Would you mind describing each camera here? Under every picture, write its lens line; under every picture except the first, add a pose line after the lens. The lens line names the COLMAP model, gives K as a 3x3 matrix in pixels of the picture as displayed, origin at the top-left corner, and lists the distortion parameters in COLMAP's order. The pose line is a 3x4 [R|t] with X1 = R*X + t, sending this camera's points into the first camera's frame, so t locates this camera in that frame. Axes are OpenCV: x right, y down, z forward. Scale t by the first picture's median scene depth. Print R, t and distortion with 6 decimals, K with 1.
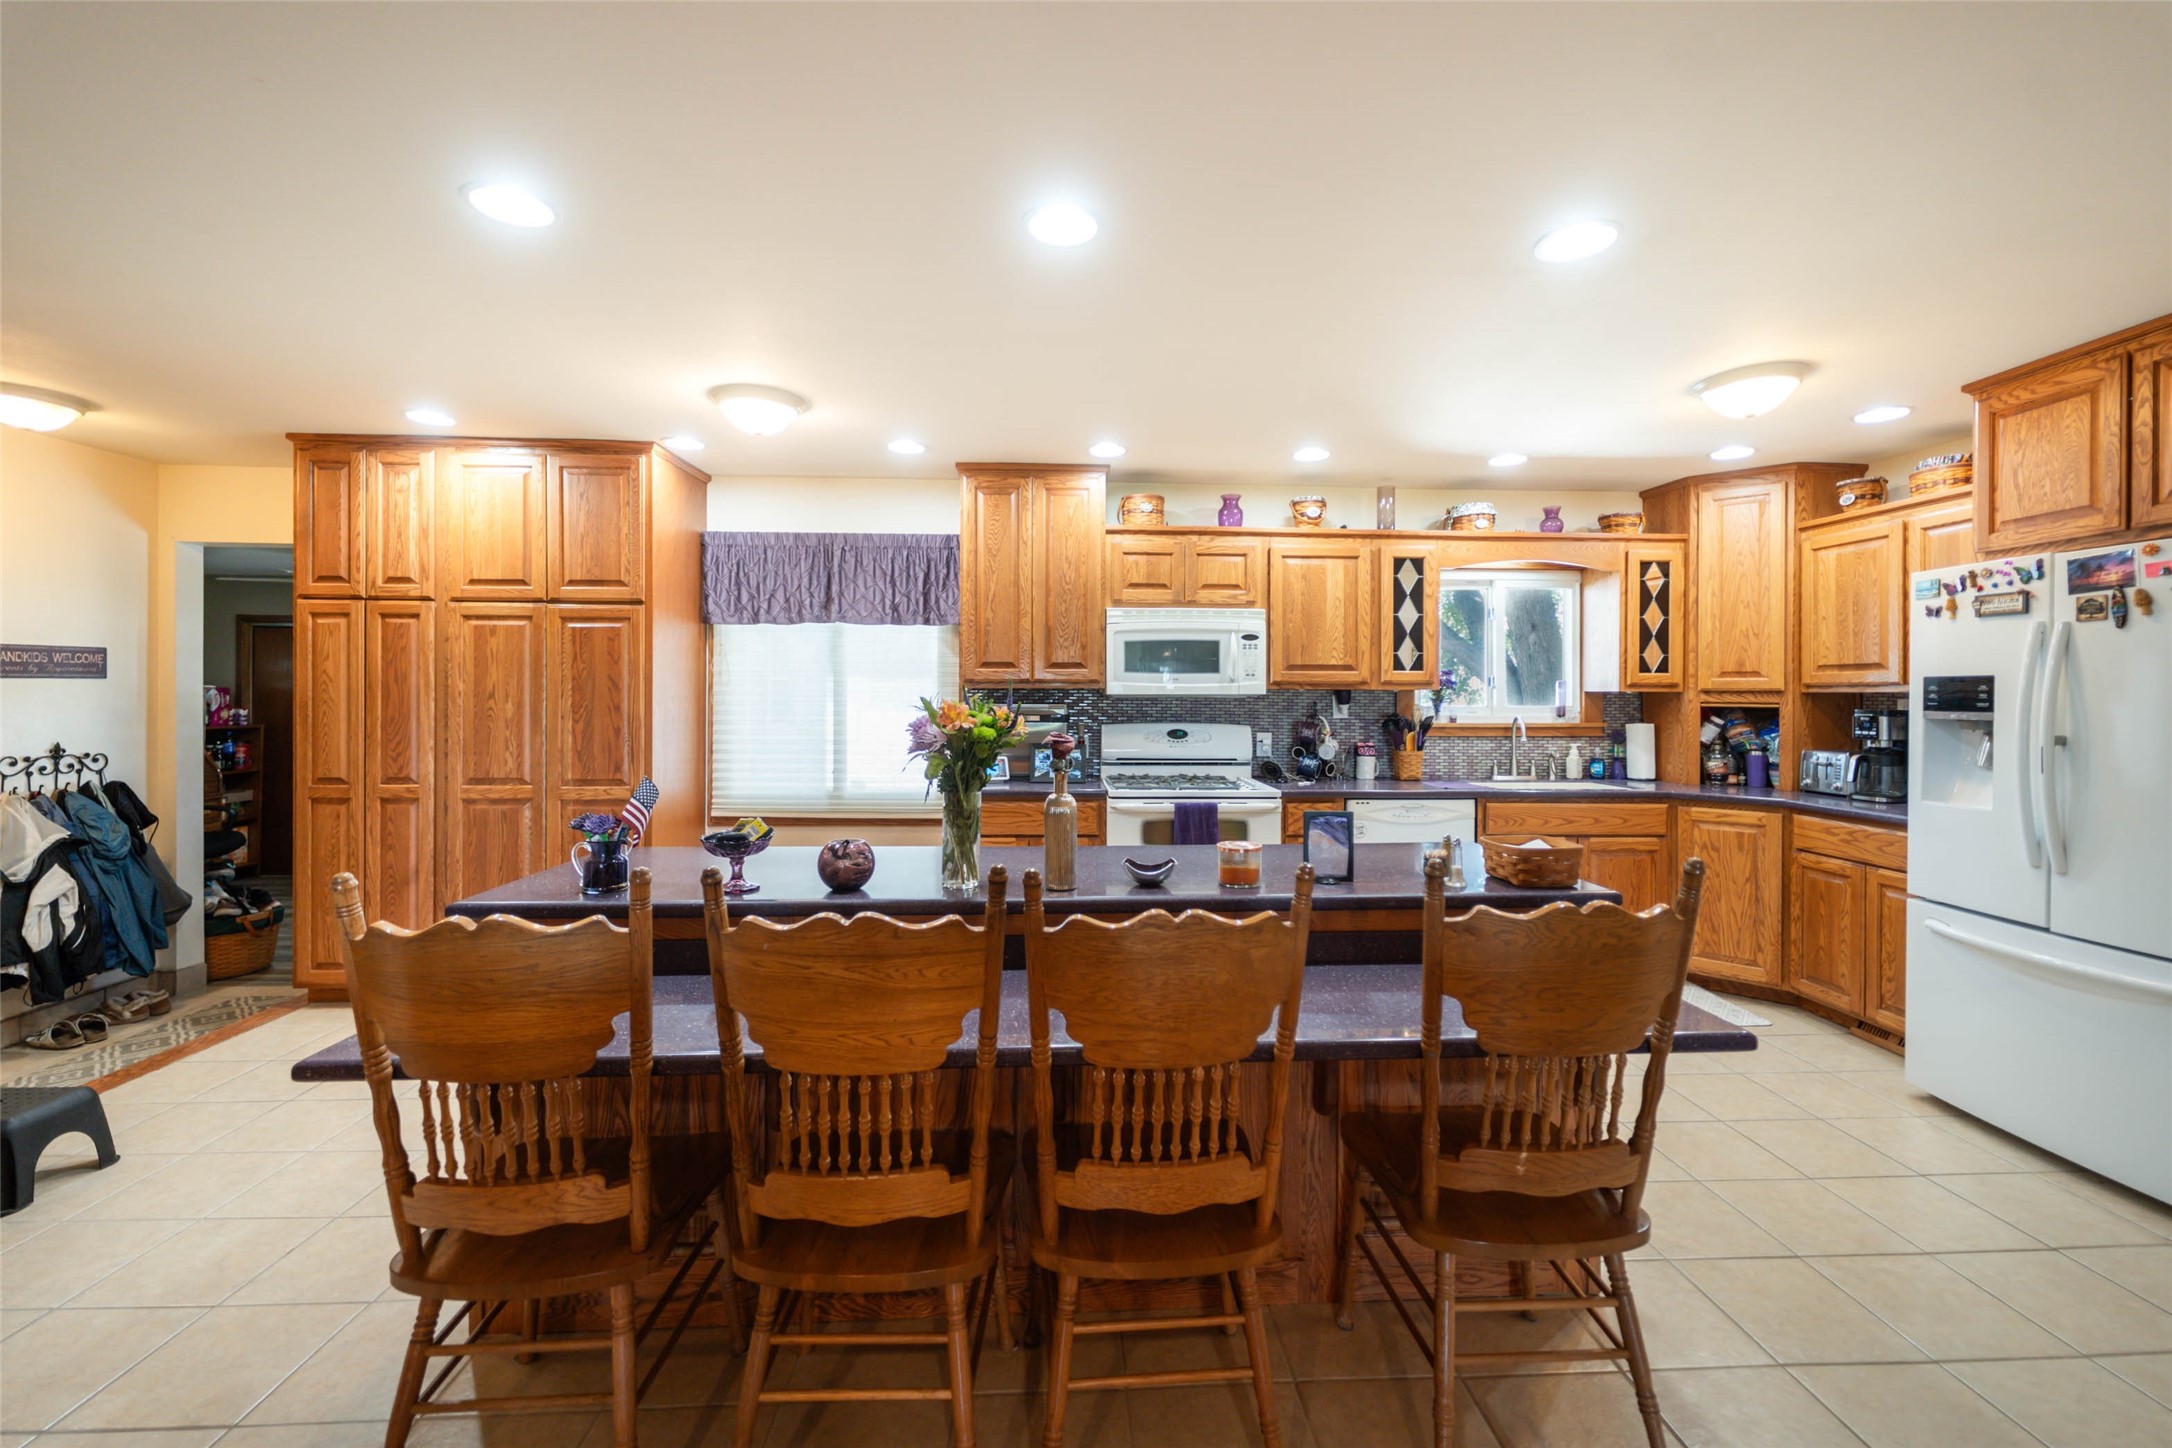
lens RADIAL K [[885.5, 0, 1087.2], [0, 885.5, 699.1], [0, 0, 1]] dist [0.007740, -0.001632]
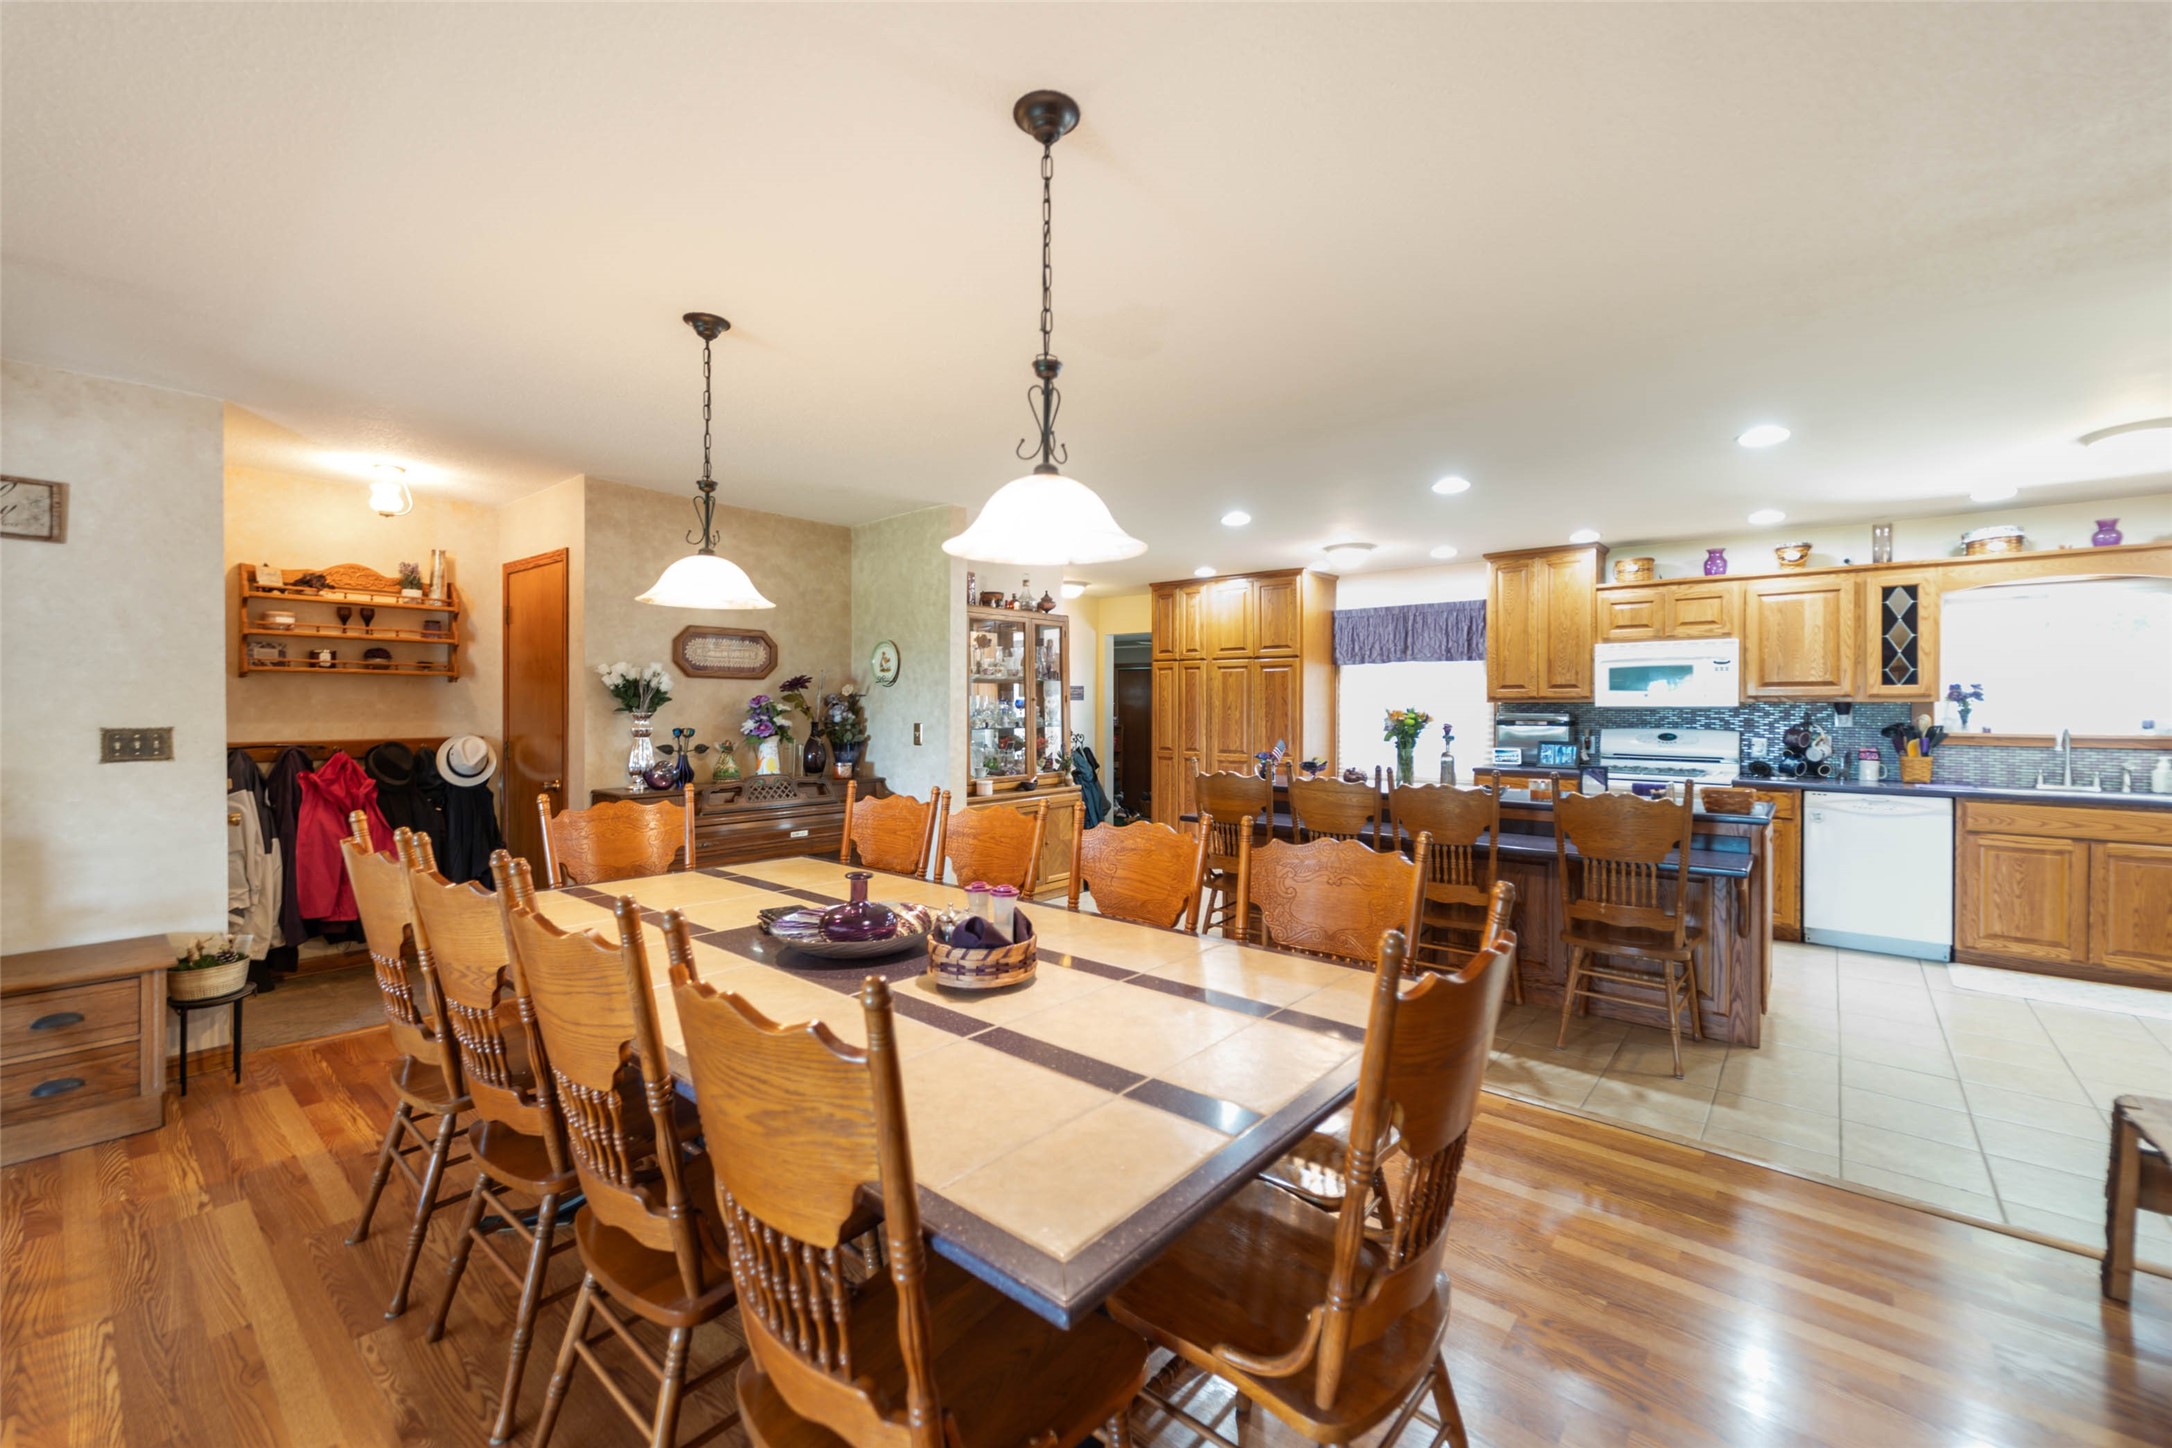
lens RADIAL K [[885.5, 0, 1093.9], [0, 885.5, 715.8], [0, 0, 1]] dist [0.007740, -0.001632]
pose [[0.724556, 0.006341, -0.689187, 0.405694], [-0.002052, 0.999973, 0.007043, 0.001236], [0.689213, -0.003689, 0.724549, -0.548735]]
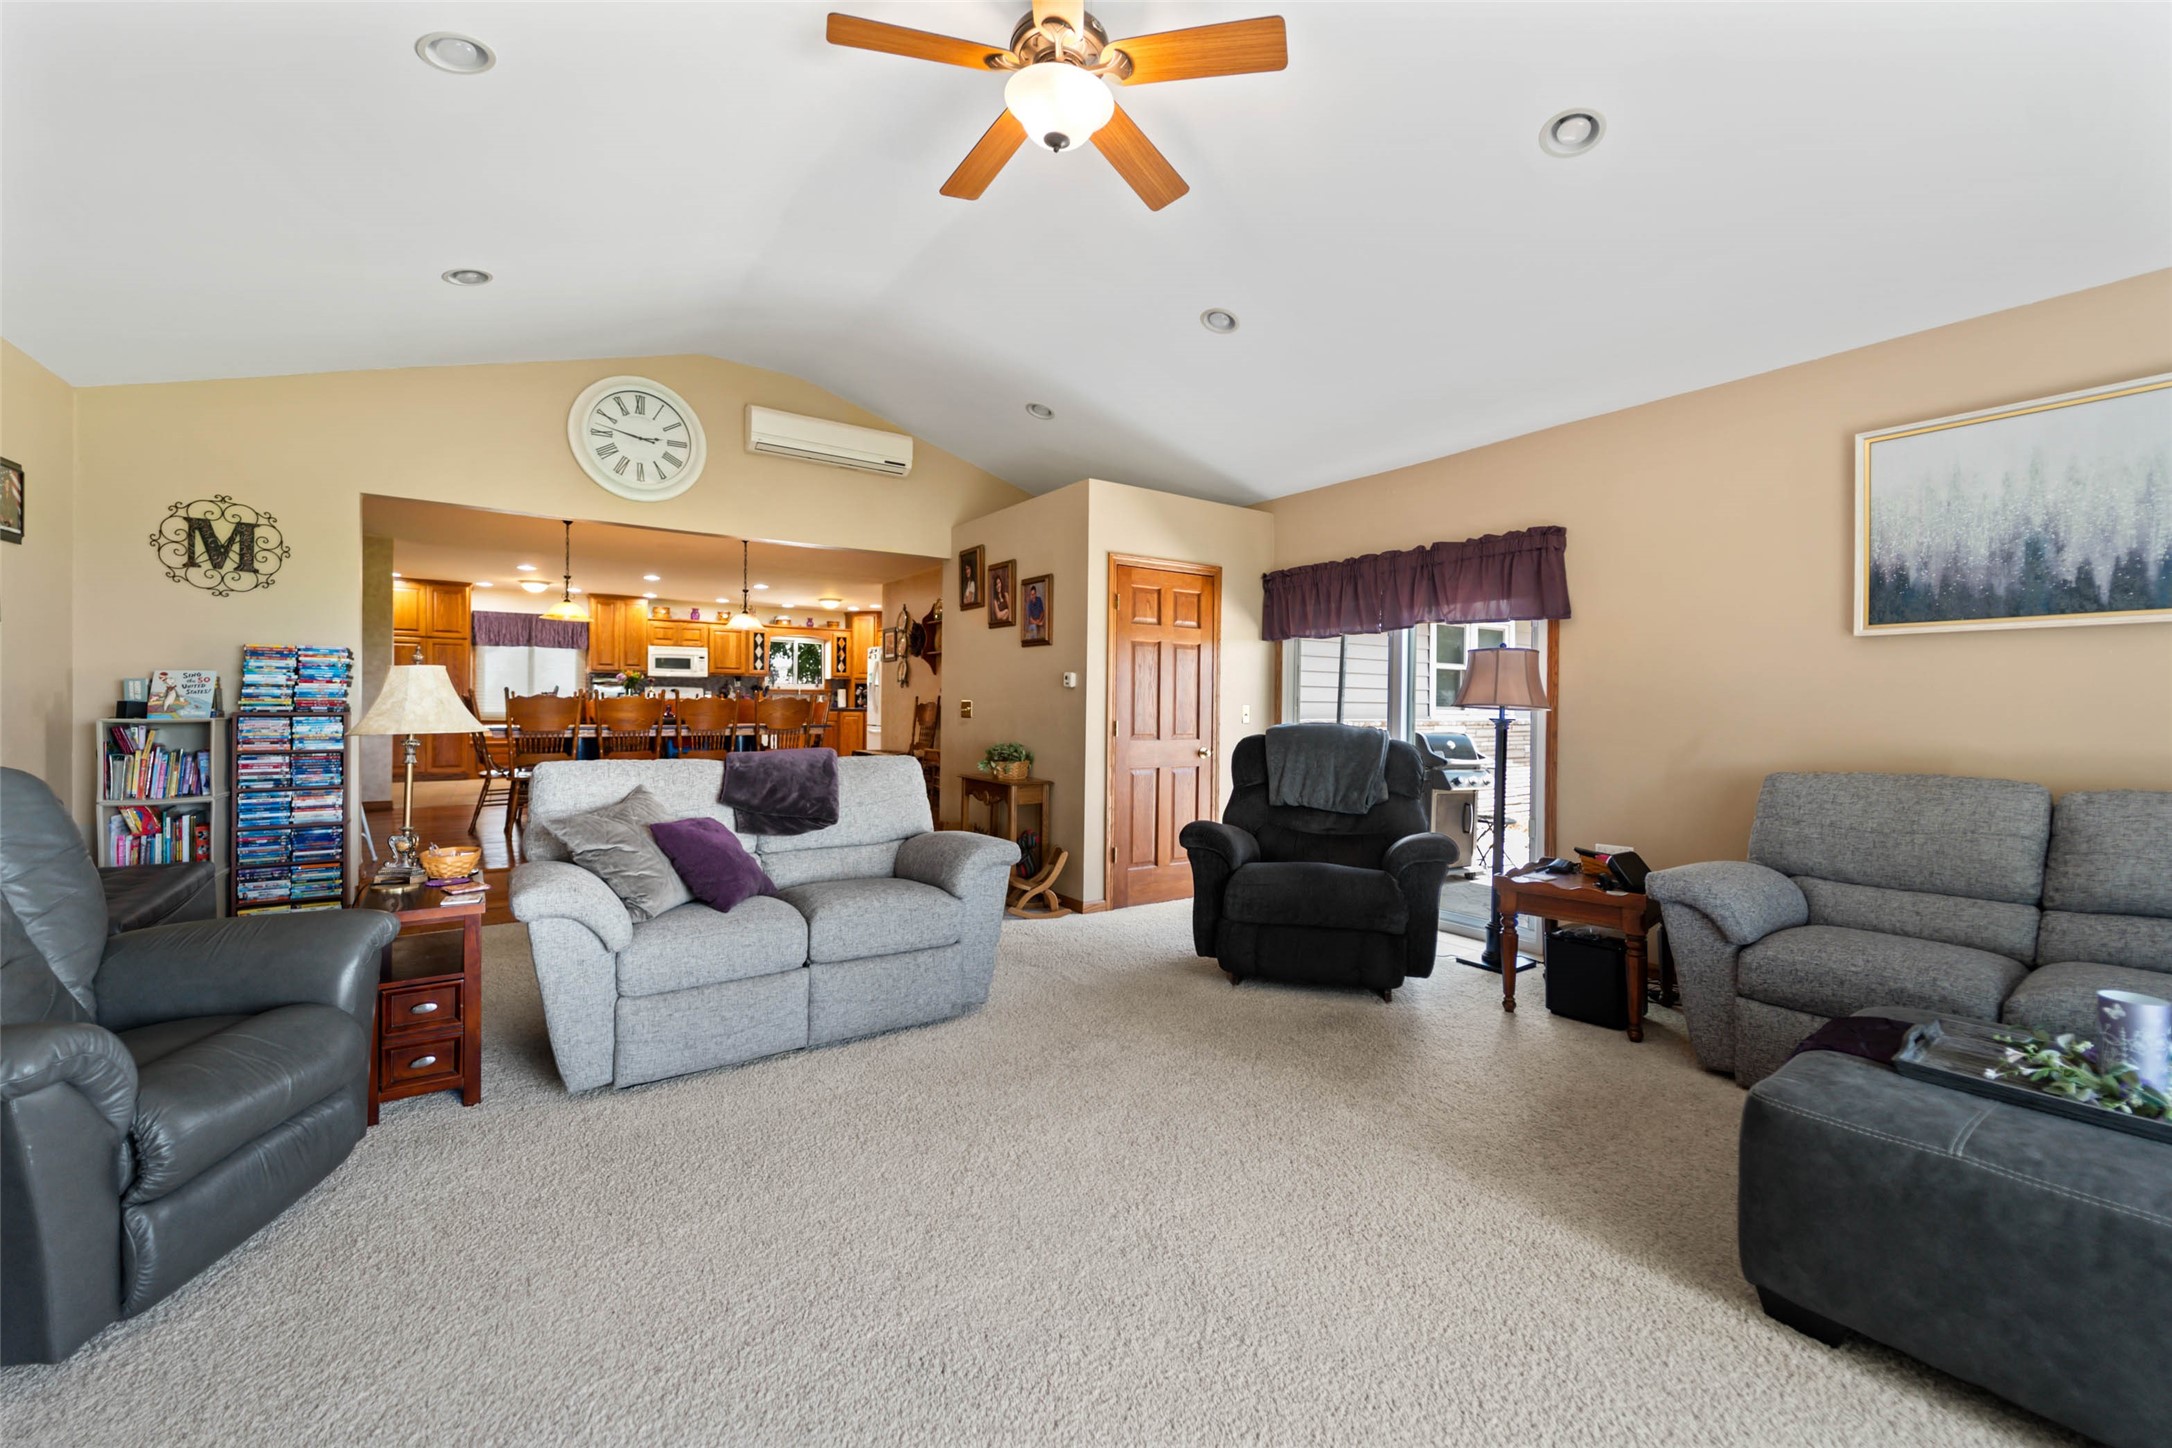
lens RADIAL K [[885.5, 0, 1092.5], [0, 885.5, 707.6], [0, 0, 1]] dist [0.007740, -0.001632]
pose [[0.857080, 0.002716, 0.515177, -0.224602], [-0.004329, 0.999989, 0.001930, 0.086453], [-0.515166, -0.003885, 0.857082, -2.216886]]
